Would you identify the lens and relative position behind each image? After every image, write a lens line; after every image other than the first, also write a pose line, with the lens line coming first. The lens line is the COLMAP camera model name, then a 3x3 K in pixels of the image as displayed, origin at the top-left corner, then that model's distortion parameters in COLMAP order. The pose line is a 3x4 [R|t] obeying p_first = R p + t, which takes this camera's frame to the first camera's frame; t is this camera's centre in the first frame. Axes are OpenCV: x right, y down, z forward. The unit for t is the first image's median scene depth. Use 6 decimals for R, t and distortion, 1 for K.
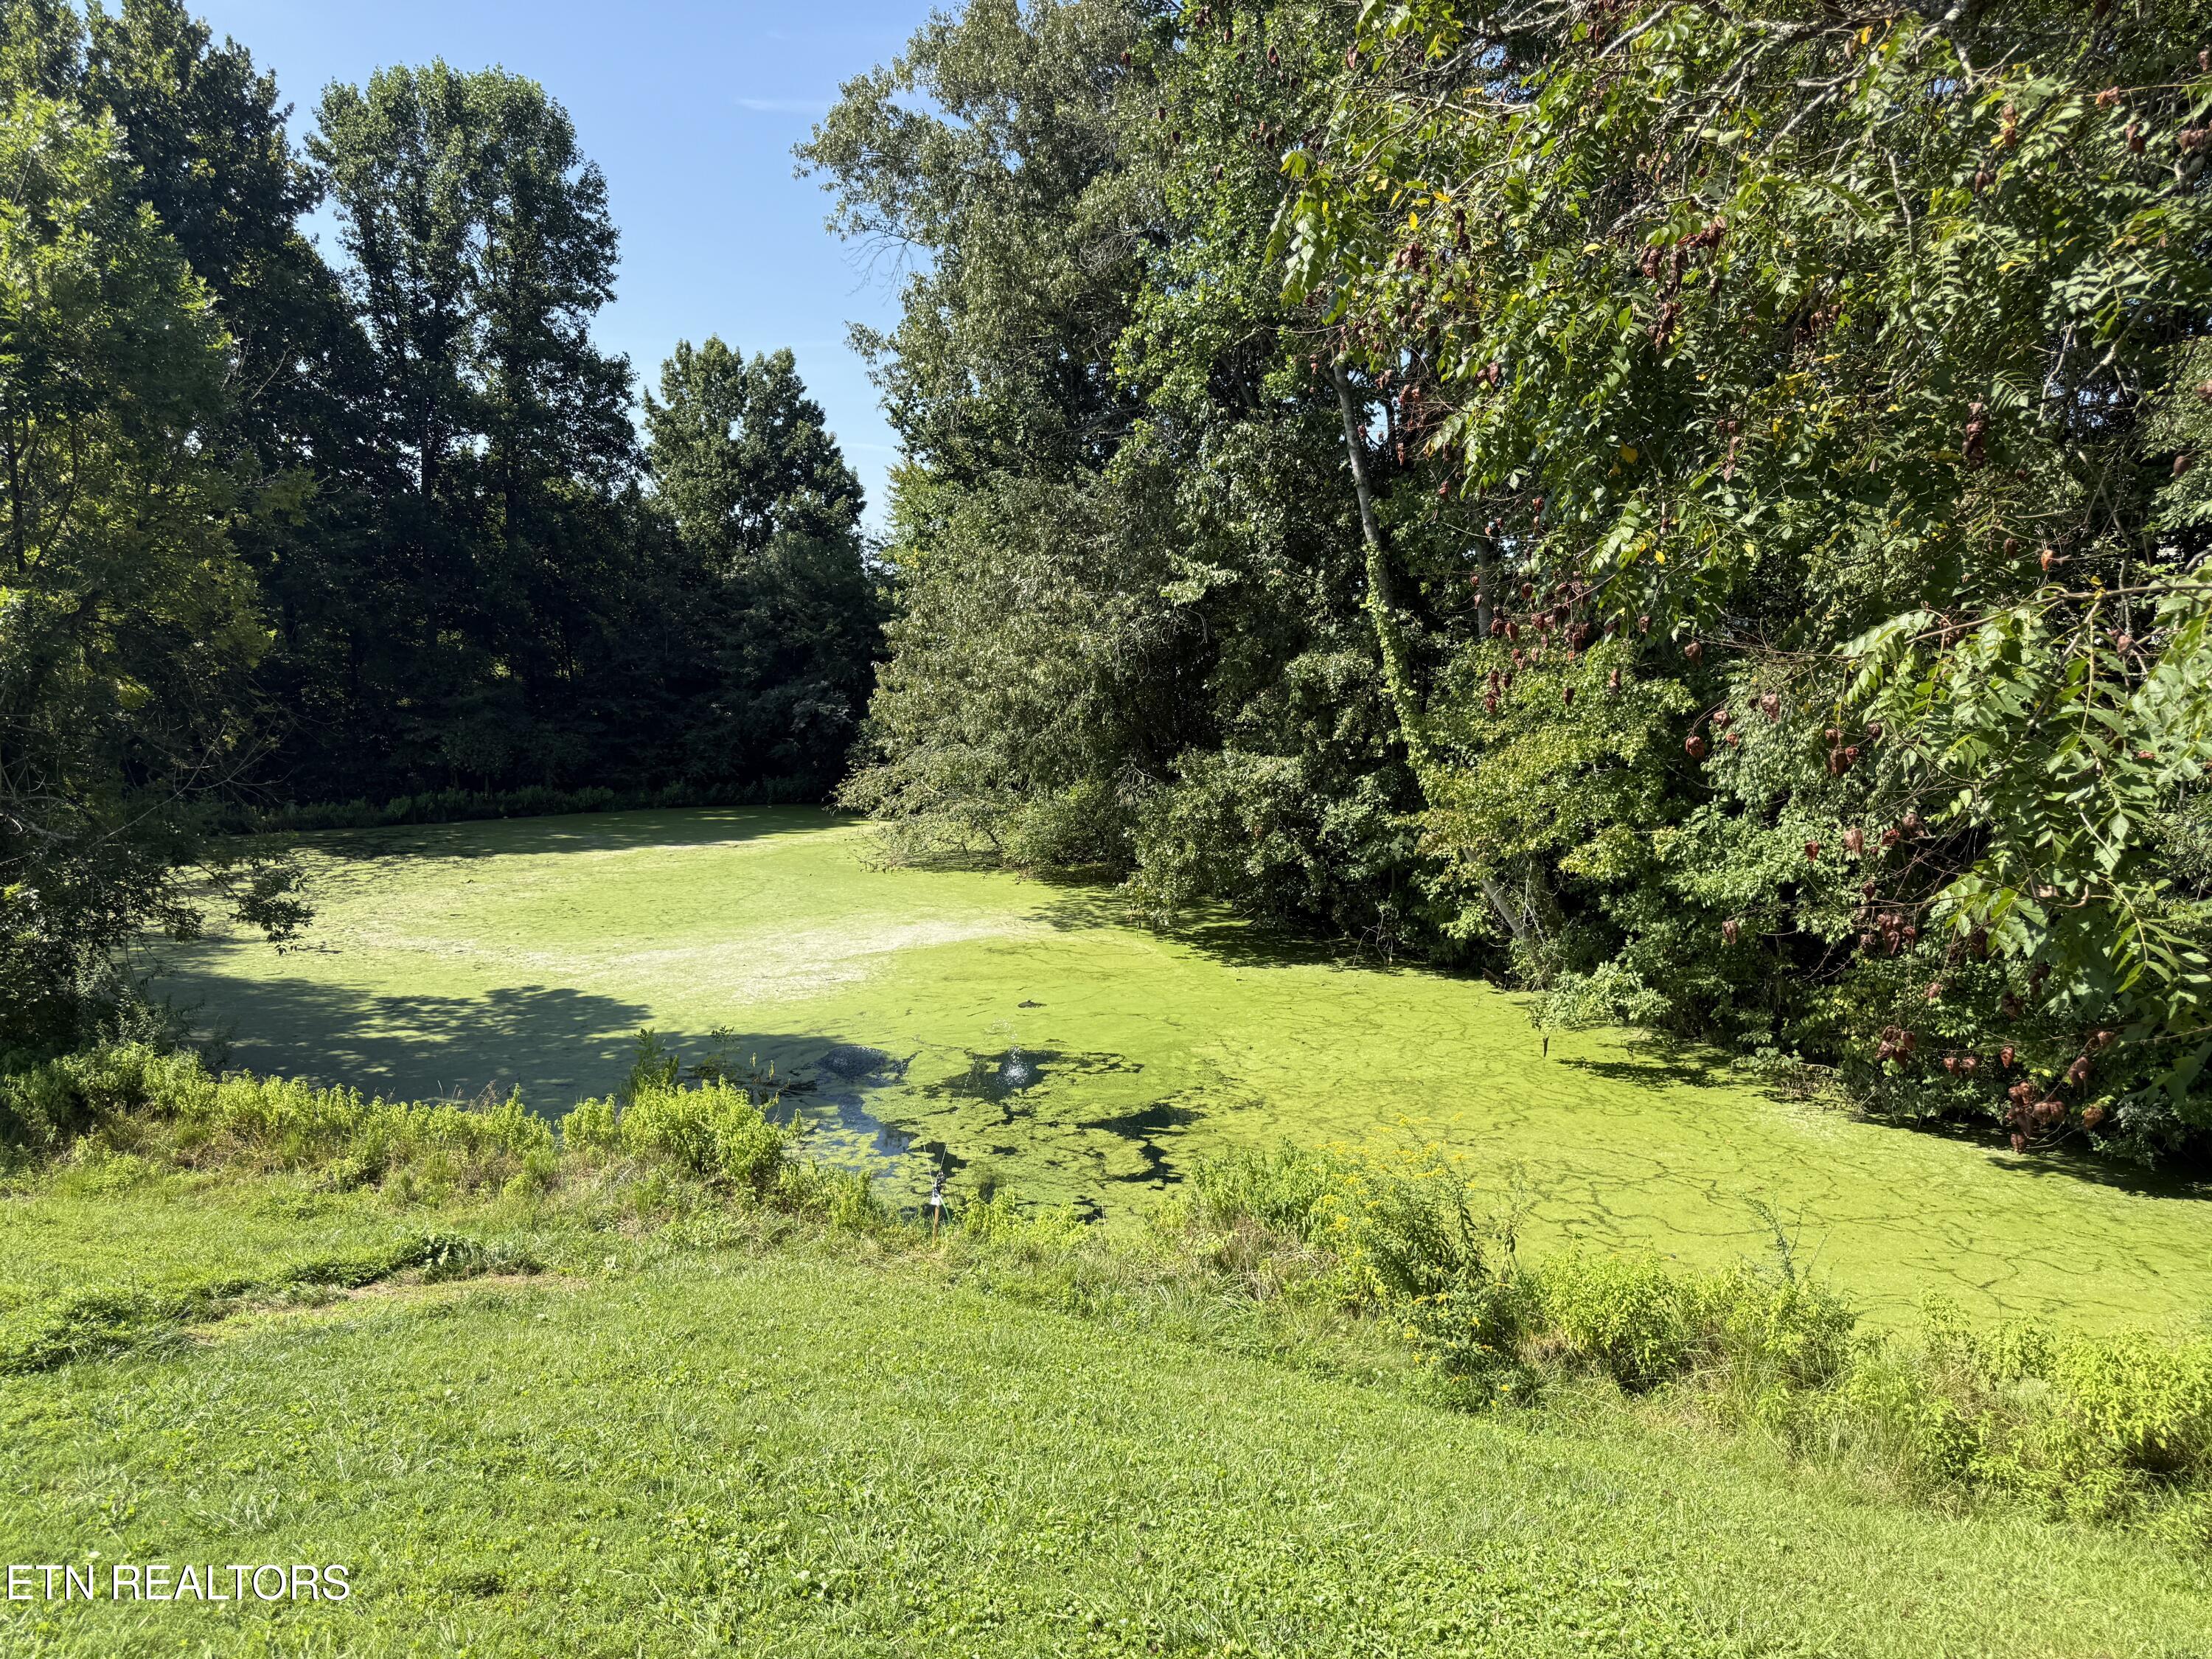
lens RADIAL K [[1551.0, 0, 1106.0], [0, 1551.0, 829.5], [0, 0, 1]] dist [0.202232, -0.429979]
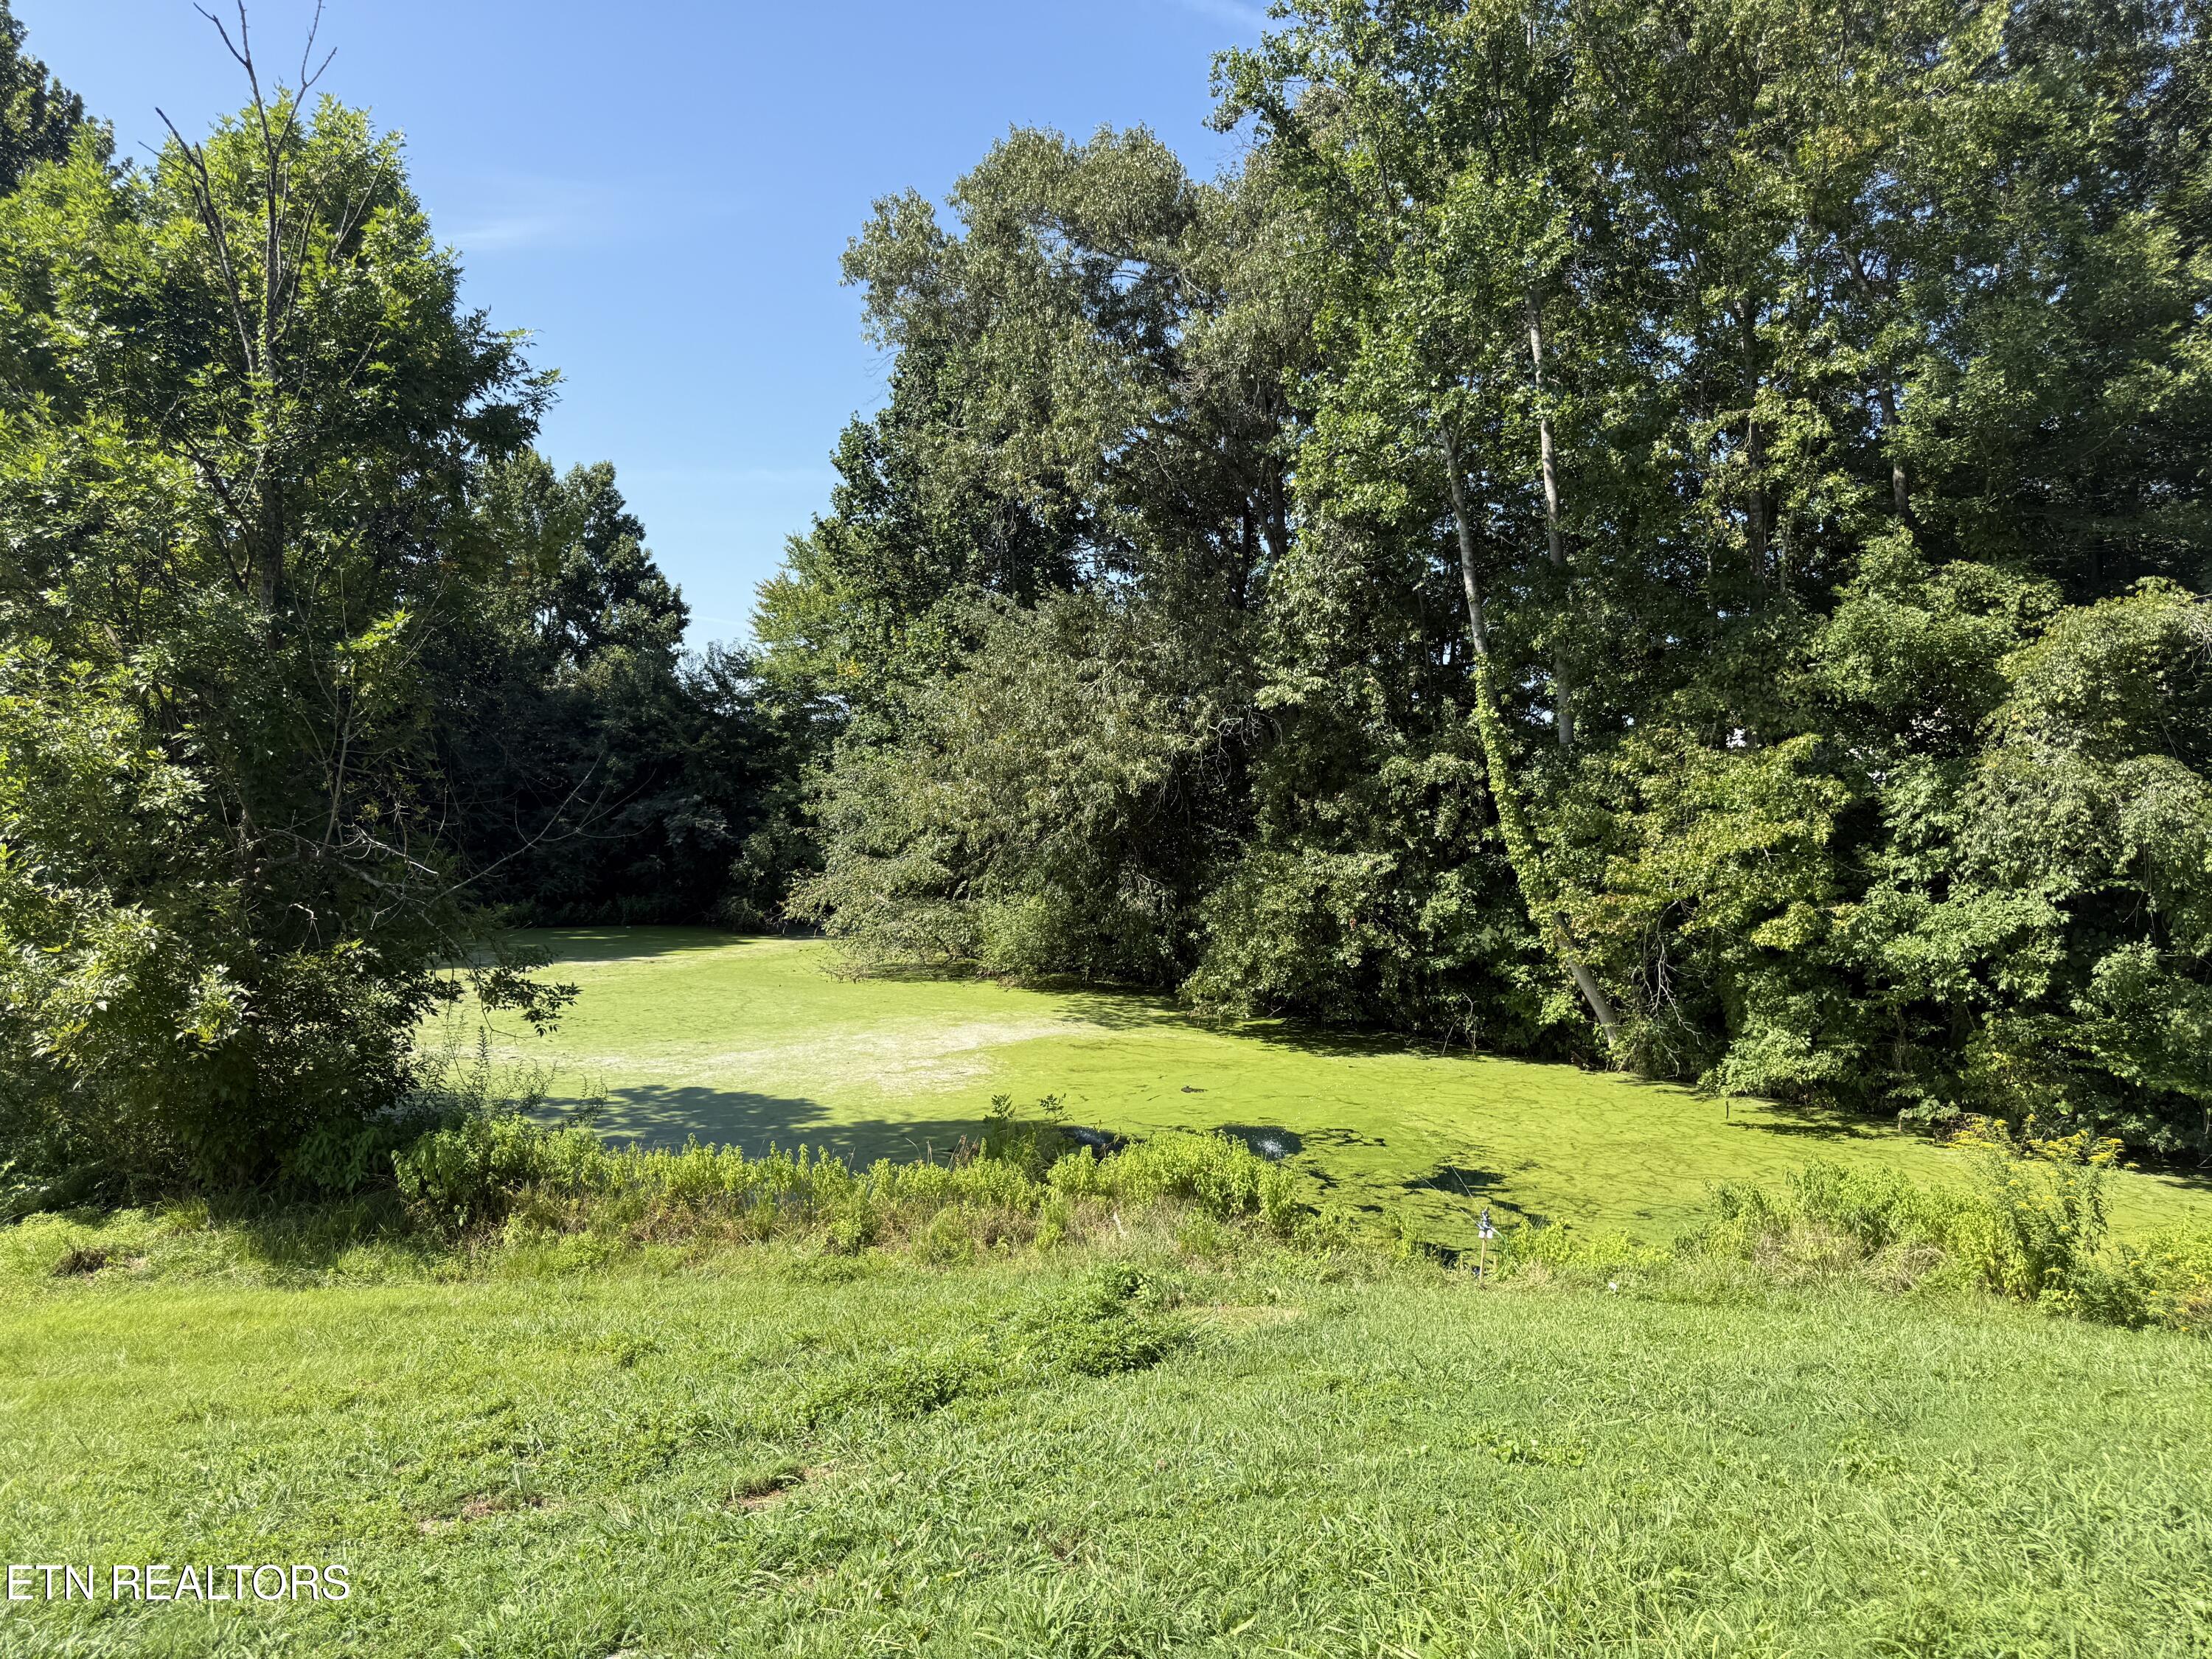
lens RADIAL K [[1551.0, 0, 1106.0], [0, 1551.0, 829.5], [0, 0, 1]] dist [0.202232, -0.429979]
pose [[0.972105, 0.015992, 0.234000, -0.300055], [0.006482, 0.995460, -0.094960, 0.035294], [-0.234456, 0.093828, 0.967588, 0.019238]]
